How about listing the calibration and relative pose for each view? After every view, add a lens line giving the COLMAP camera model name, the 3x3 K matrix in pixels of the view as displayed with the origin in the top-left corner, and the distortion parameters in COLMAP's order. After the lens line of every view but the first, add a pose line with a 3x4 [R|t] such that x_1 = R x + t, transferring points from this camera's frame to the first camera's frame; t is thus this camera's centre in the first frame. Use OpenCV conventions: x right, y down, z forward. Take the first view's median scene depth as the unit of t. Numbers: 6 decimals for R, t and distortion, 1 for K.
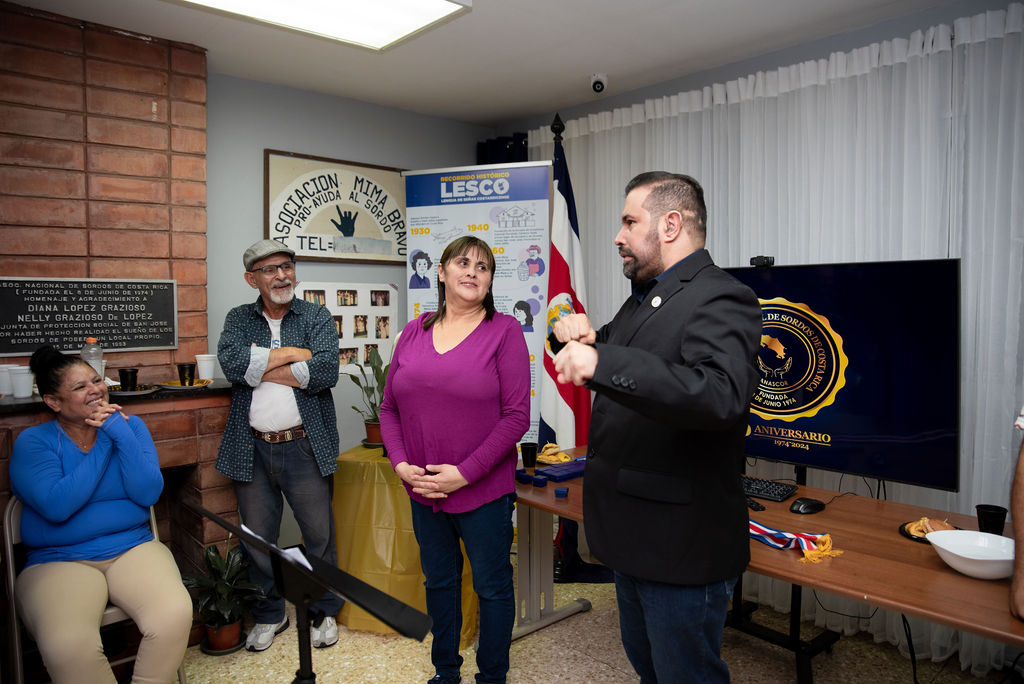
lens RADIAL K [[691.8, 0, 516.9], [0, 691.8, 336.9], [0, 0, 1]] dist [-0.135281, 0.091706]
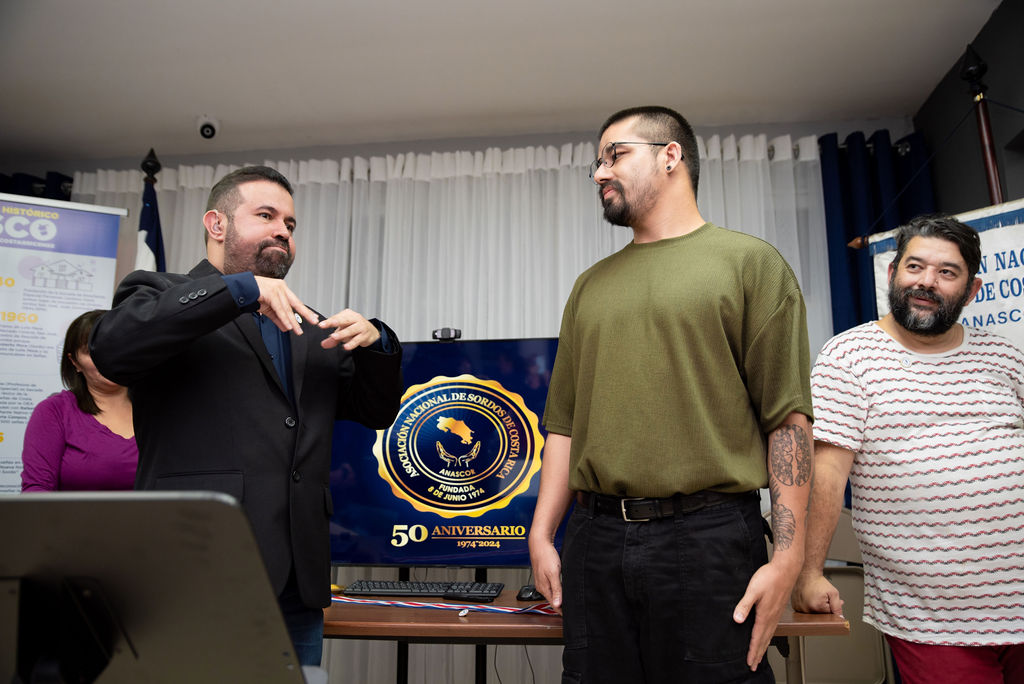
lens RADIAL K [[841.9, 0, 518.3], [0, 841.9, 336.8], [0, 0, 1]] dist [-0.081887, 0.095657]
pose [[0.754353, 0.136794, 0.642059, -0.236535], [0.031271, 0.969450, -0.243286, 0.138605], [-0.655724, 0.203601, 0.727030, 0.111427]]
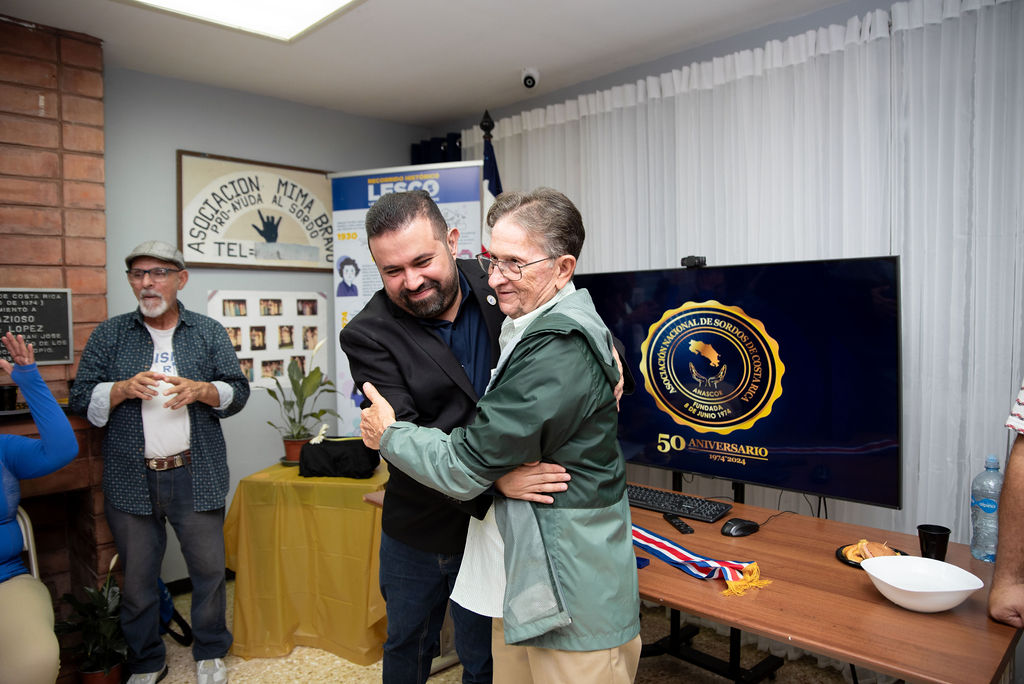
lens RADIAL K [[691.8, 0, 510.4], [0, 691.8, 340.0], [0, 0, 1]] dist [-0.135281, 0.091706]
pose [[0.999272, -0.011532, 0.036370, 0.064229], [0.011841, 0.999896, -0.008292, 0.000127], [-0.036271, 0.008716, 0.999304, 0.064289]]
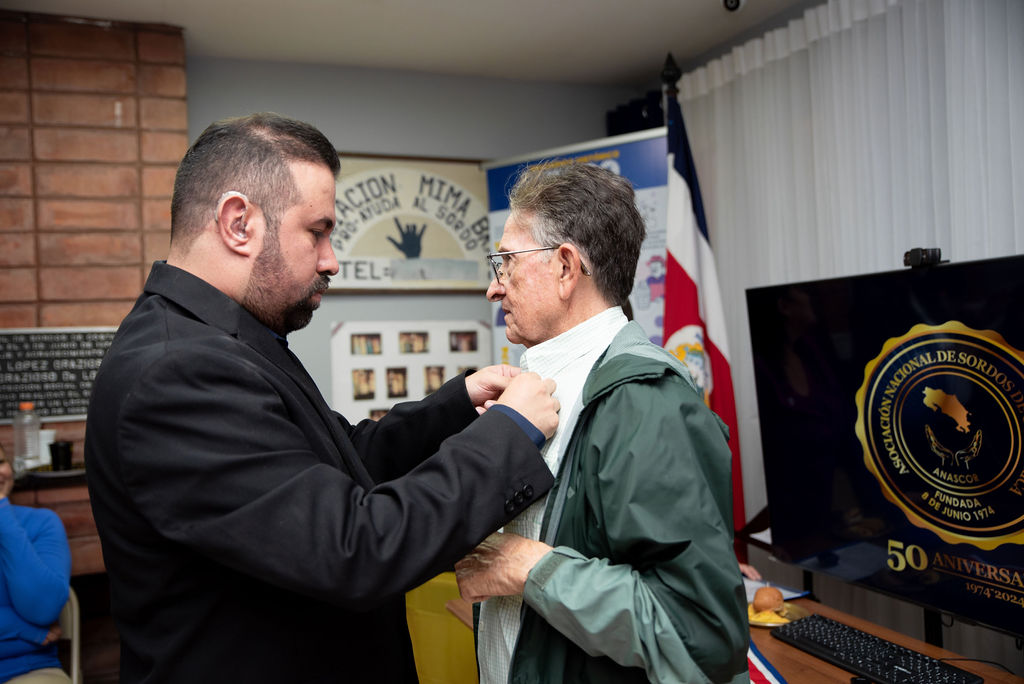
lens RADIAL K [[928.2, 0, 511.5], [0, 928.2, 340.4], [0, 0, 1]] dist [-0.006926, 0.000000]
pose [[0.936154, -0.031696, -0.350159, 0.261581], [0.014205, 0.998525, -0.052407, -0.006817], [0.351303, 0.044087, 0.935223, 0.143154]]
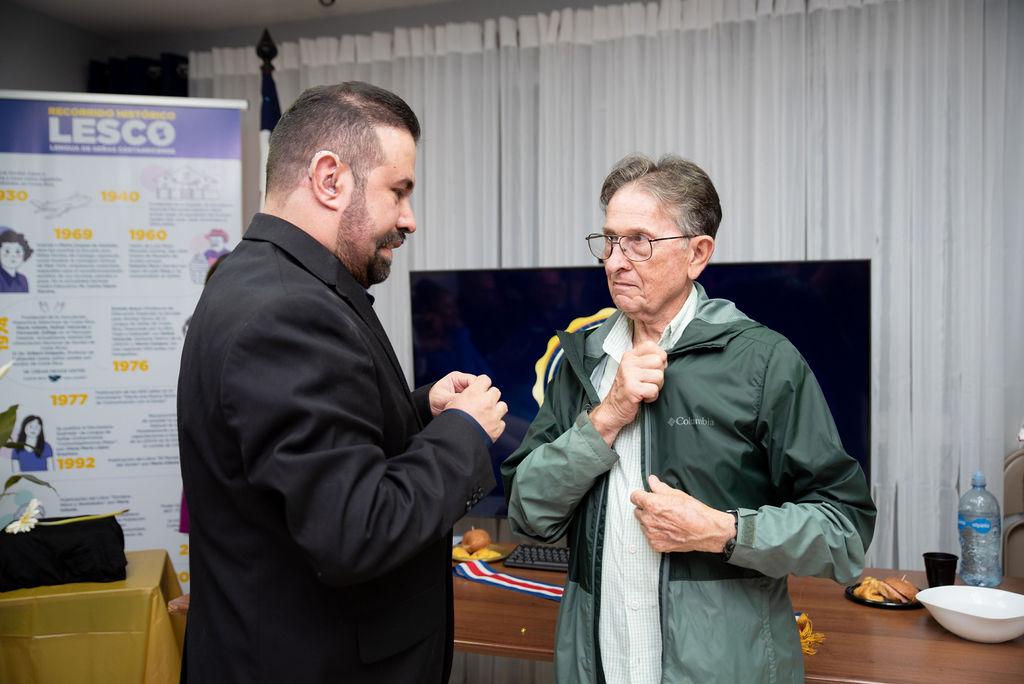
lens RADIAL K [[928.2, 0, 515.3], [0, 928.2, 336.4], [0, 0, 1]] dist [-0.006926, 0.000000]
pose [[0.872048, -0.003202, 0.489409, -0.199454], [0.024356, 0.999023, -0.036863, 0.007907], [-0.488813, 0.044067, 0.871275, 0.140000]]
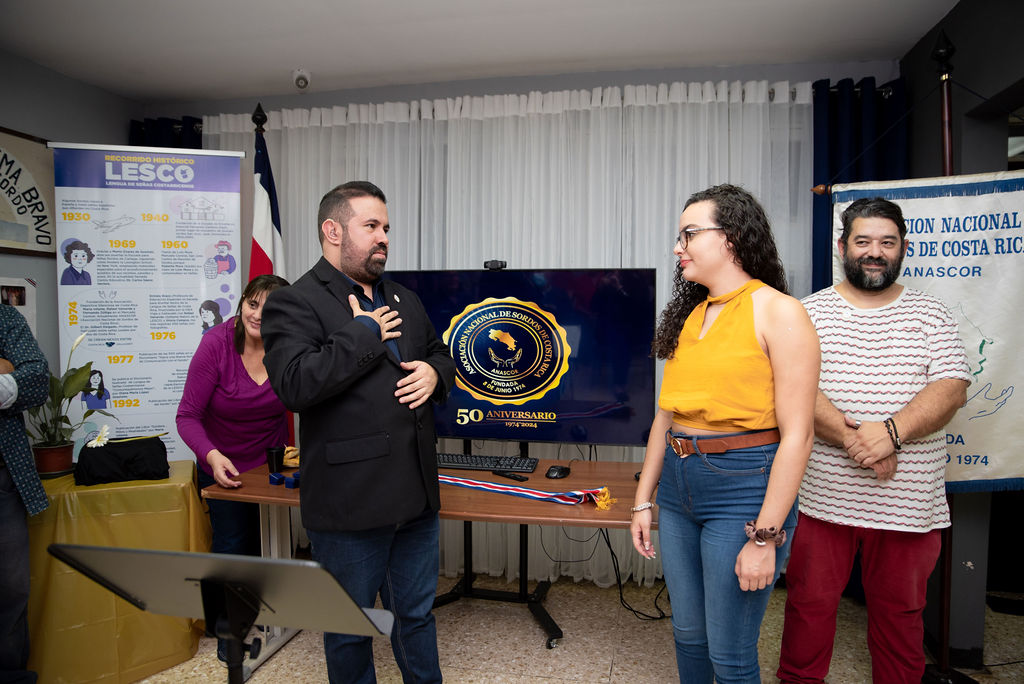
lens RADIAL K [[691.8, 0, 522.0], [0, 691.8, 342.2], [0, 0, 1]] dist [-0.135281, 0.091706]
pose [[0.805026, -0.020797, 0.592874, -0.243931], [0.022904, 0.999730, 0.003968, 0.011612], [-0.592797, 0.010384, 0.805285, 0.039802]]
